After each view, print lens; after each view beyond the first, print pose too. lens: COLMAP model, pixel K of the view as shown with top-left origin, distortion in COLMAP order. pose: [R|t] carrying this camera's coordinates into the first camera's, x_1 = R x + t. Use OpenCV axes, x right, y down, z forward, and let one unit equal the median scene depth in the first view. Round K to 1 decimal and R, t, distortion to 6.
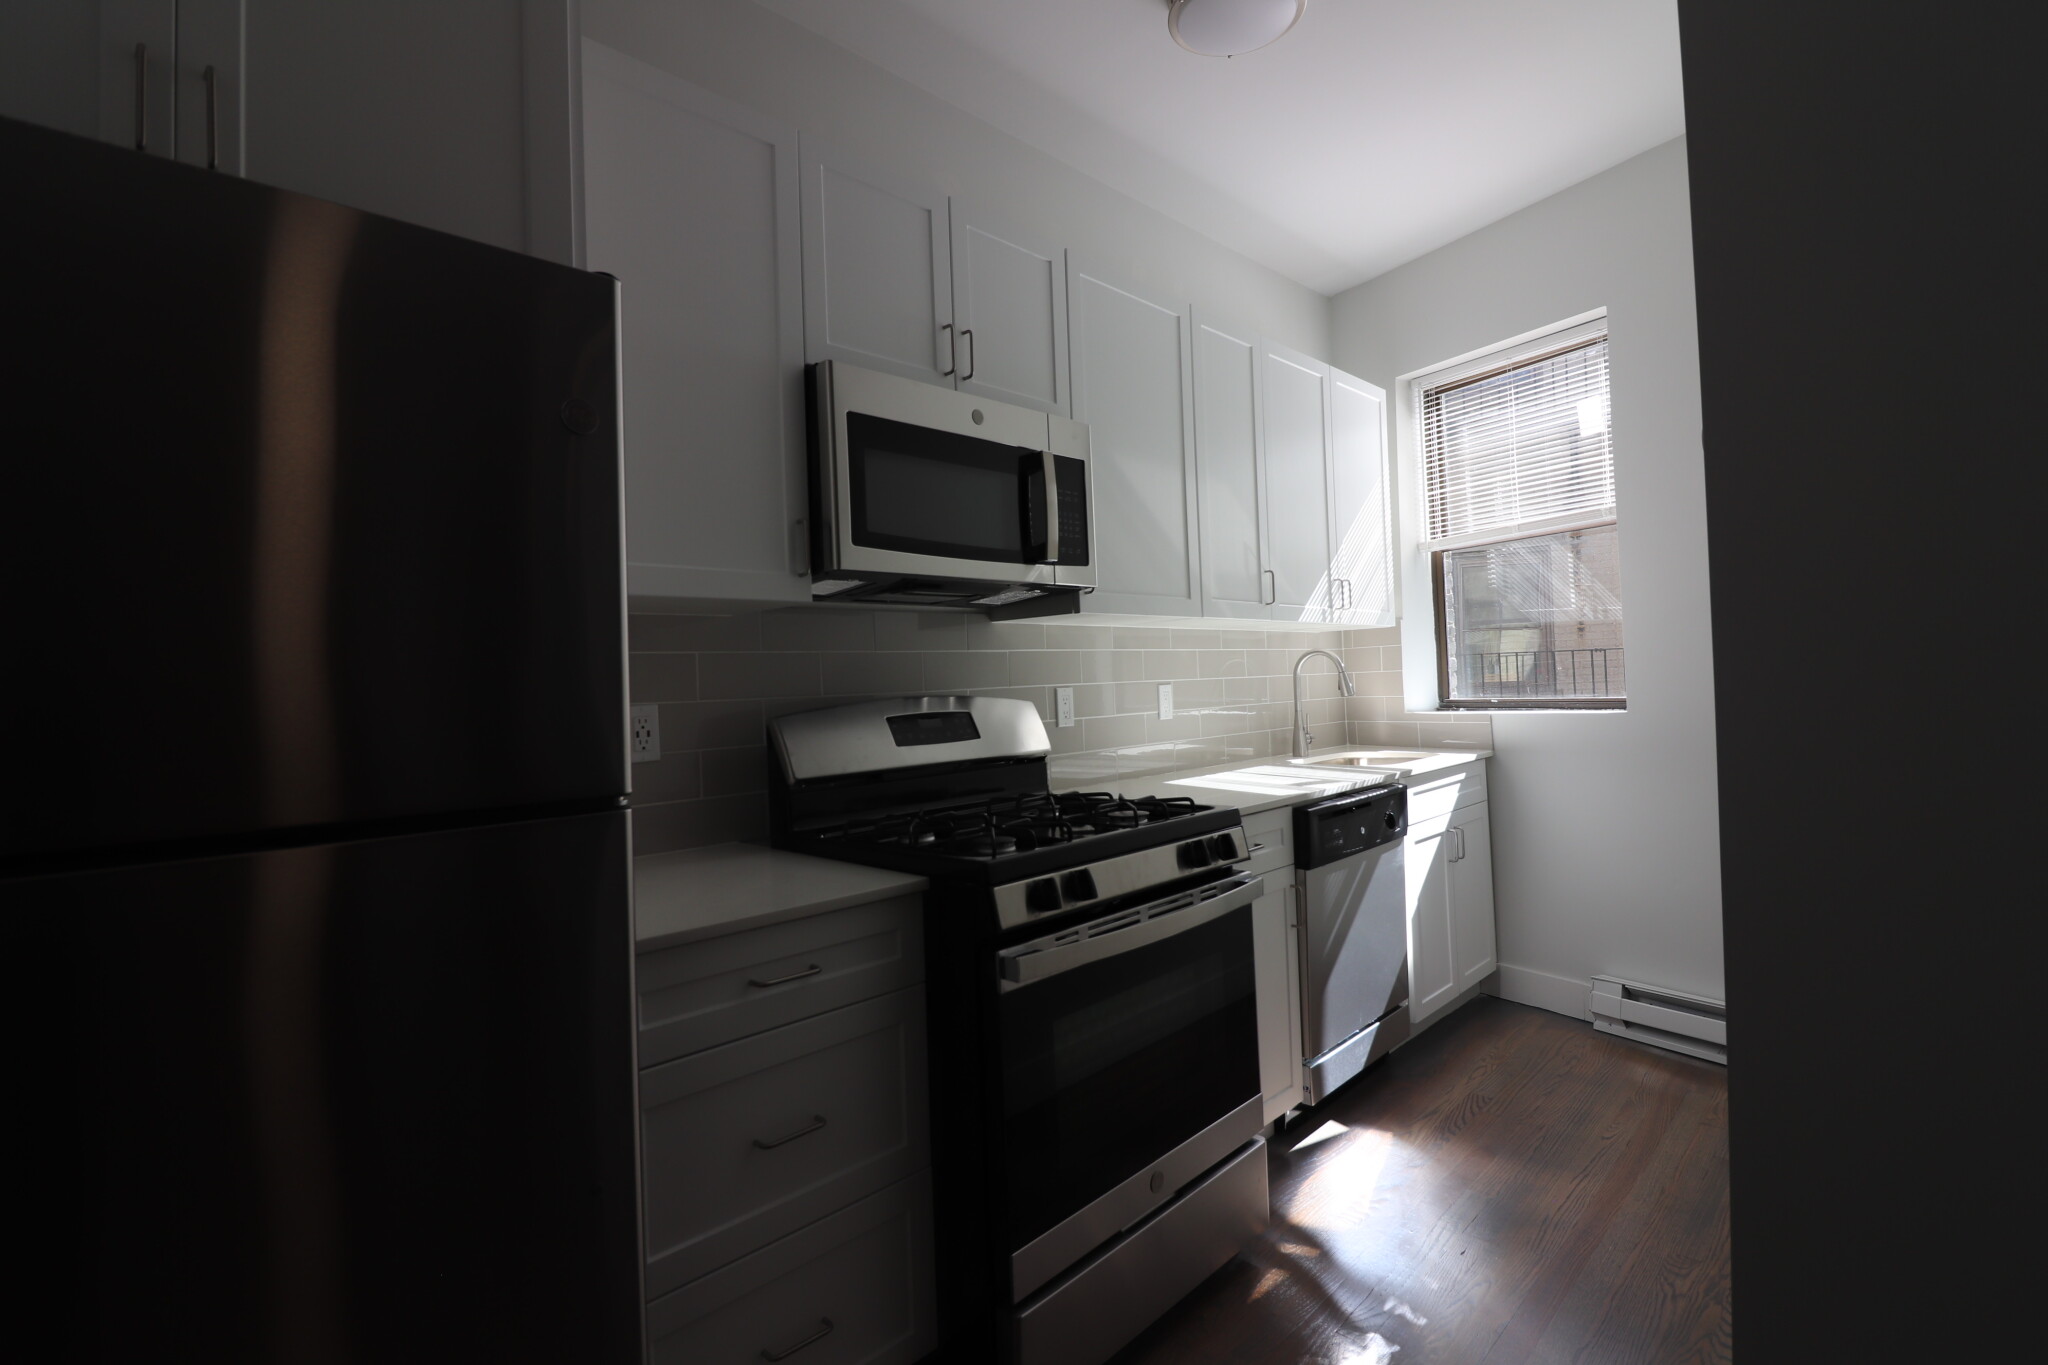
lens RADIAL K [[948.8, 0, 1021.2], [0, 948.8, 678.8], [0, 0, 1]] dist [-0.002788, -0.000901]
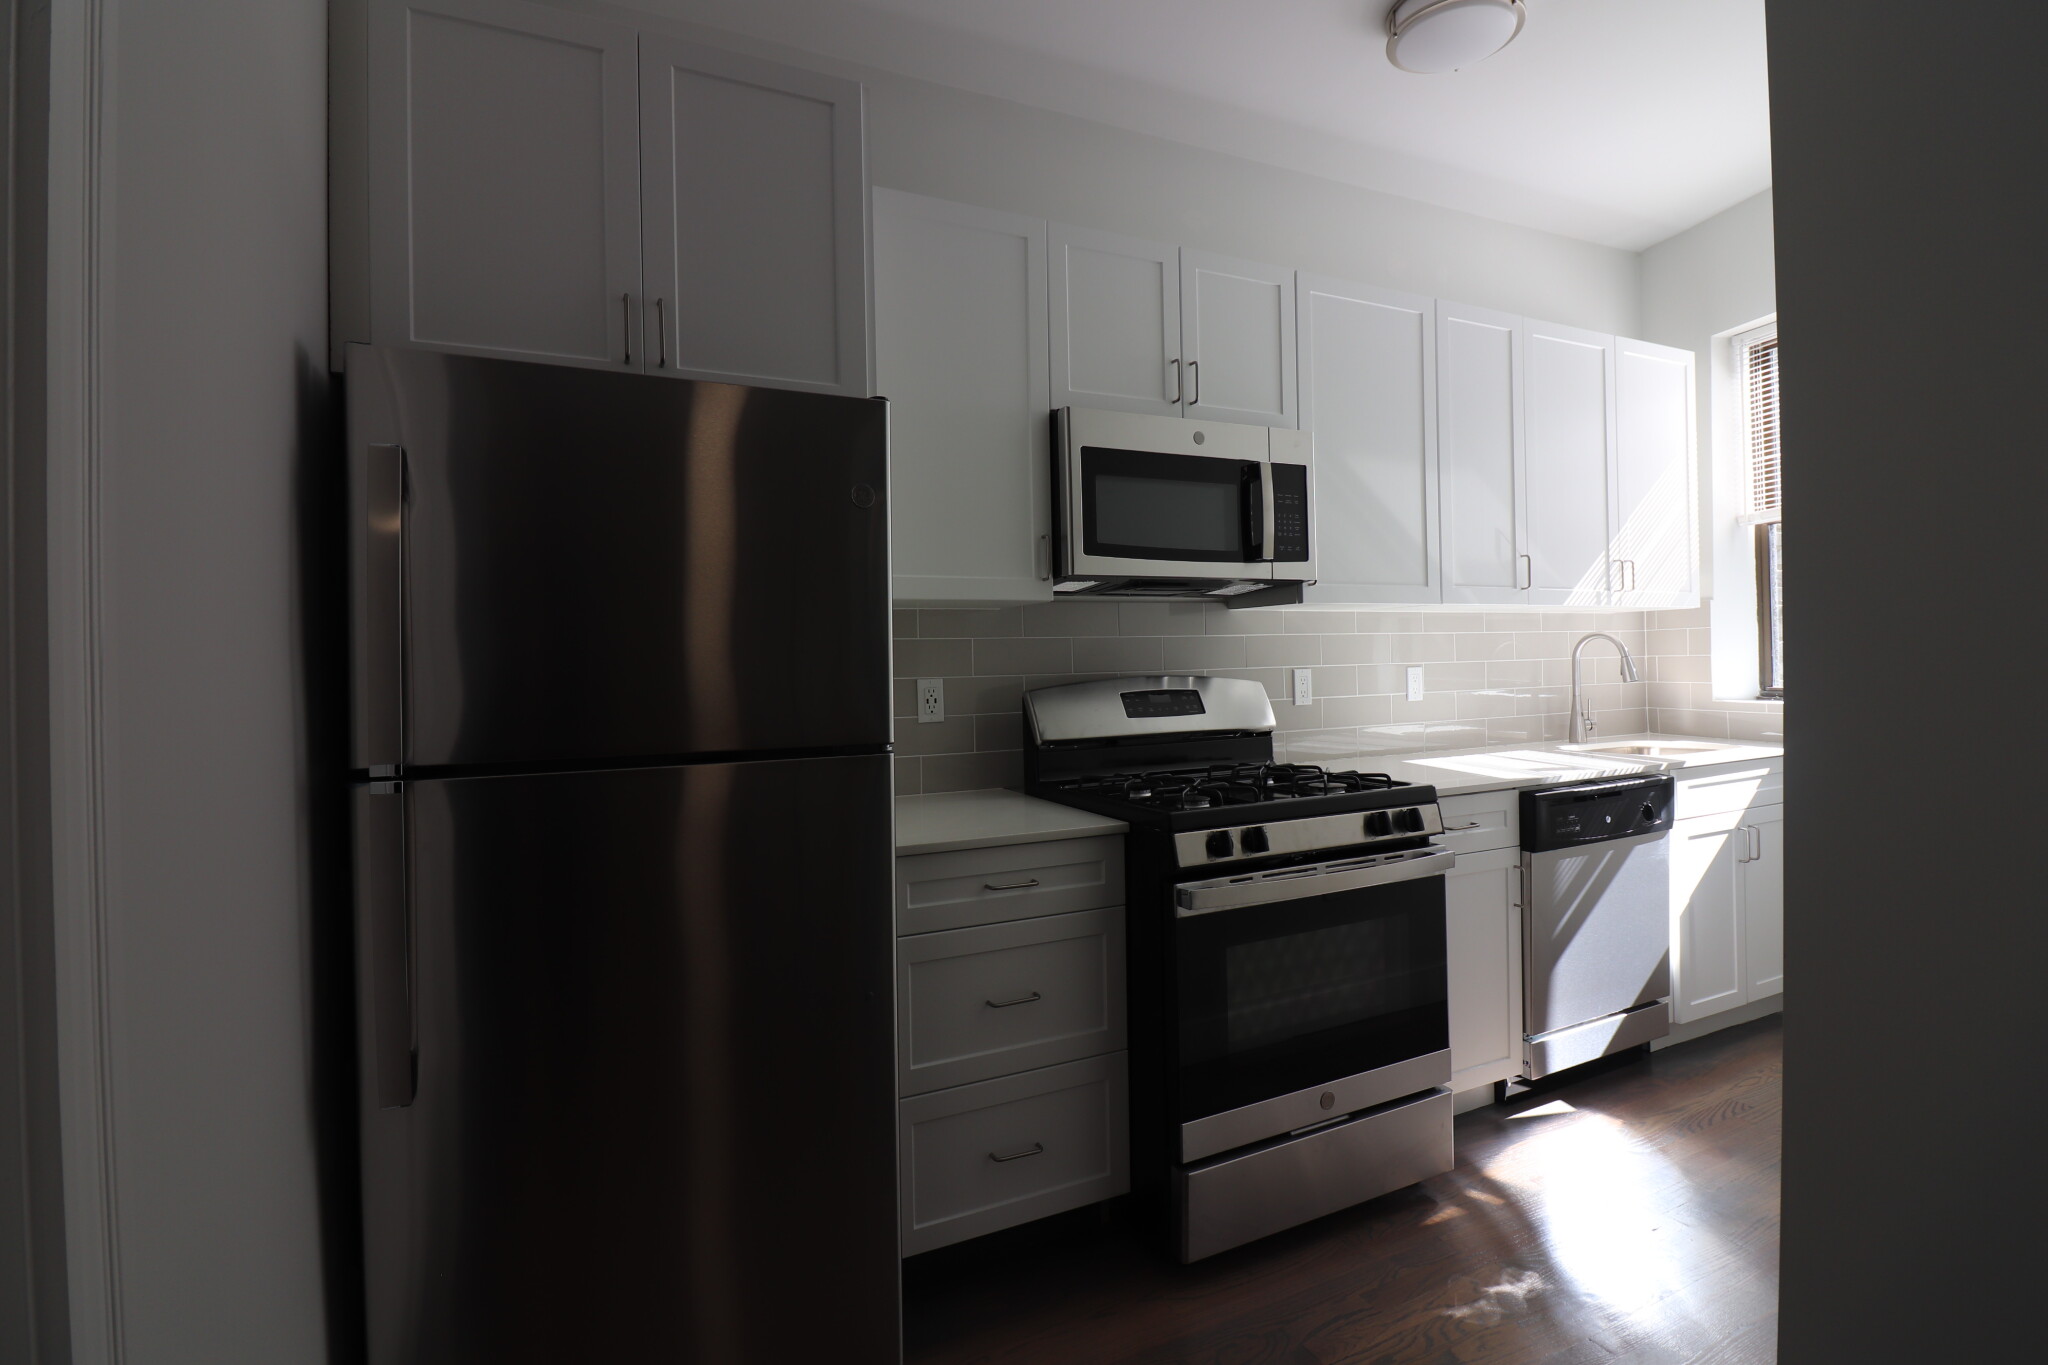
lens RADIAL K [[960.2, 0, 1024.0], [0, 960.2, 682.5], [0, 0, 1]] dist [-0.000031, -0.000268]
pose [[0.937107, 0.023810, -0.348229, 0.147710], [-0.010748, 0.999166, 0.039394, -0.017264], [0.348877, -0.033173, 0.936581, -0.163815]]
